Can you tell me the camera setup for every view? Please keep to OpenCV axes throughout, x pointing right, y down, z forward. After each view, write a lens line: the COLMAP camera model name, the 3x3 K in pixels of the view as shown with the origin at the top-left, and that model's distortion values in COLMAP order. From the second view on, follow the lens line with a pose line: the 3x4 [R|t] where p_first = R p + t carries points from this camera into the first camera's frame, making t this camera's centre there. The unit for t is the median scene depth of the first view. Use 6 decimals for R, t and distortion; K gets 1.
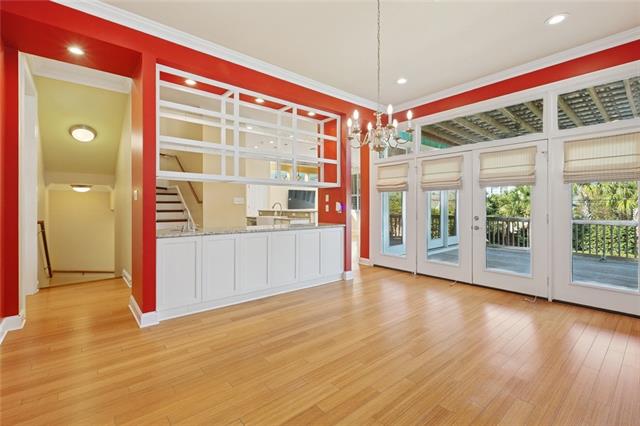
lens RADIAL K [[289.0, 0, 318.4], [0, 289.0, 206.2], [0, 0, 1]] dist [0.000817, 0.000204]
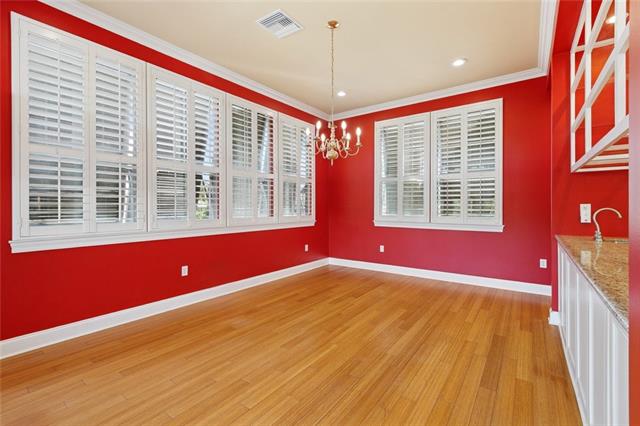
lens RADIAL K [[289.0, 0, 318.4], [0, 289.0, 206.2], [0, 0, 1]] dist [0.000817, 0.000204]
pose [[-0.970979, 0.000412, -0.239166, 0.538757], [0.001690, 0.999985, -0.005138, 0.007303], [0.239161, -0.005394, -0.970965, 2.095978]]
